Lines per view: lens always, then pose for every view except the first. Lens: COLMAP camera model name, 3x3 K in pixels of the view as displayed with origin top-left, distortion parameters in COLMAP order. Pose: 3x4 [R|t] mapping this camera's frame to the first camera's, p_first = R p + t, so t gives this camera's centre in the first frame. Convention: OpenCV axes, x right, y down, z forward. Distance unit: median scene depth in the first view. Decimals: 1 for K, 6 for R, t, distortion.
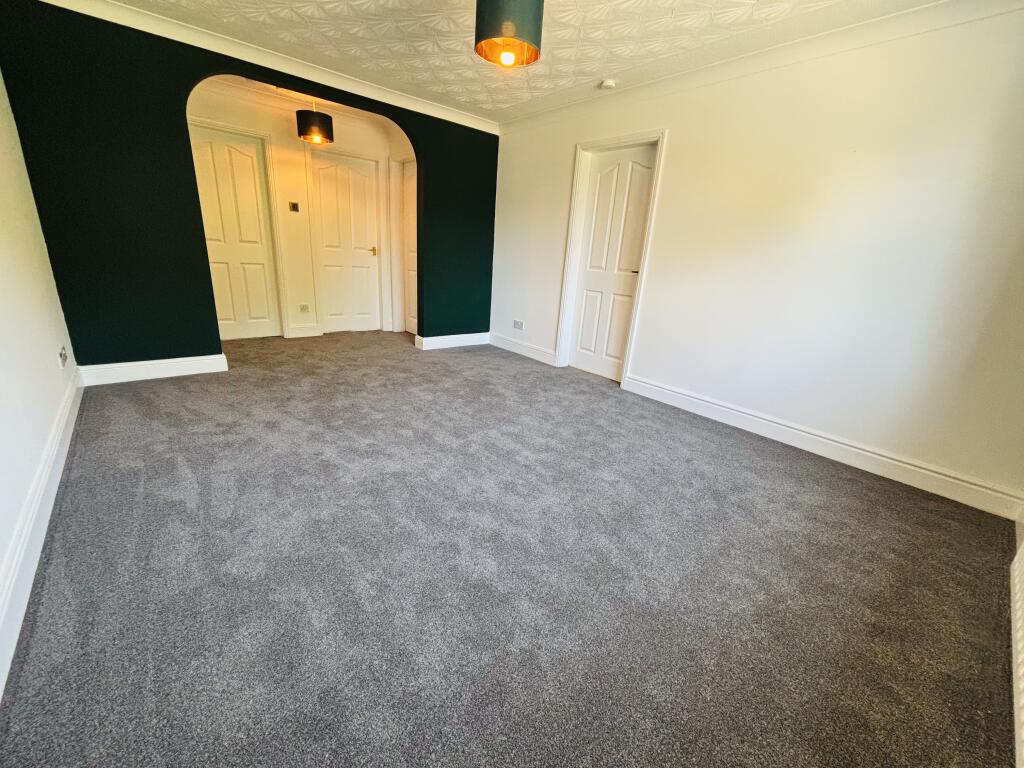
lens RADIAL K [[413.5, 0, 513.5], [0, 413.5, 386.5], [0, 0, 1]] dist [-0.003311, 0.000838]
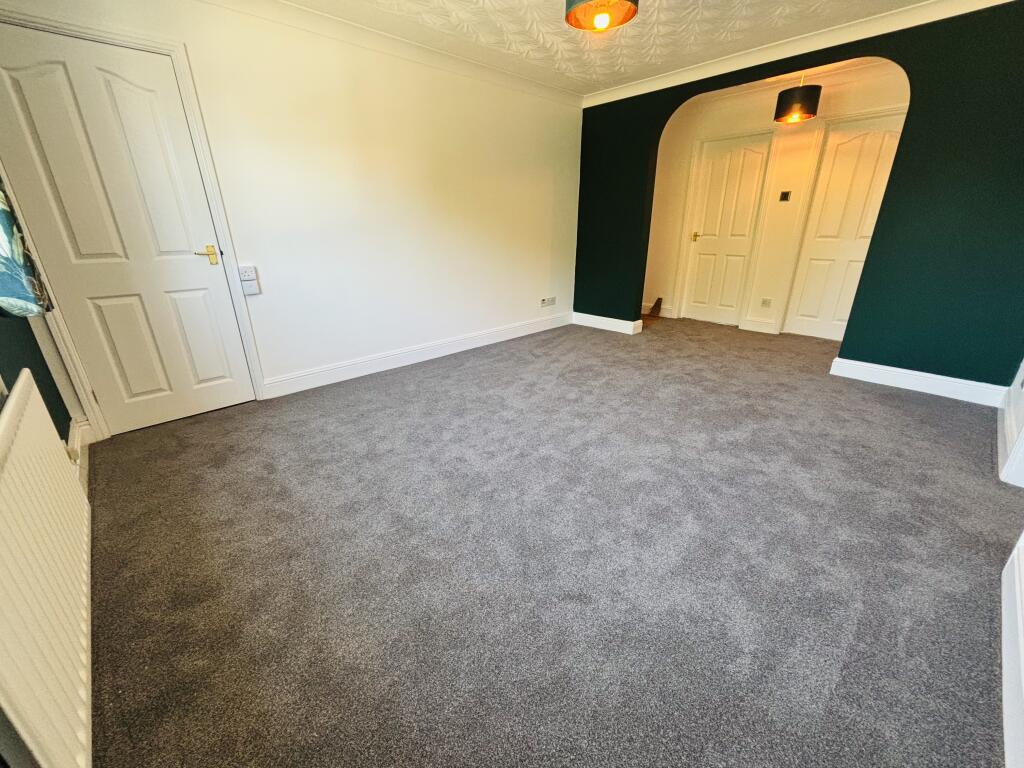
lens RADIAL K [[413.5, 0, 513.5], [0, 413.5, 386.5], [0, 0, 1]] dist [-0.003311, 0.000838]
pose [[0.038775, 0.292561, -0.955460, 0.627059], [-0.295765, 0.916695, 0.268688, -0.133131], [0.954473, 0.272174, 0.122075, 0.524793]]
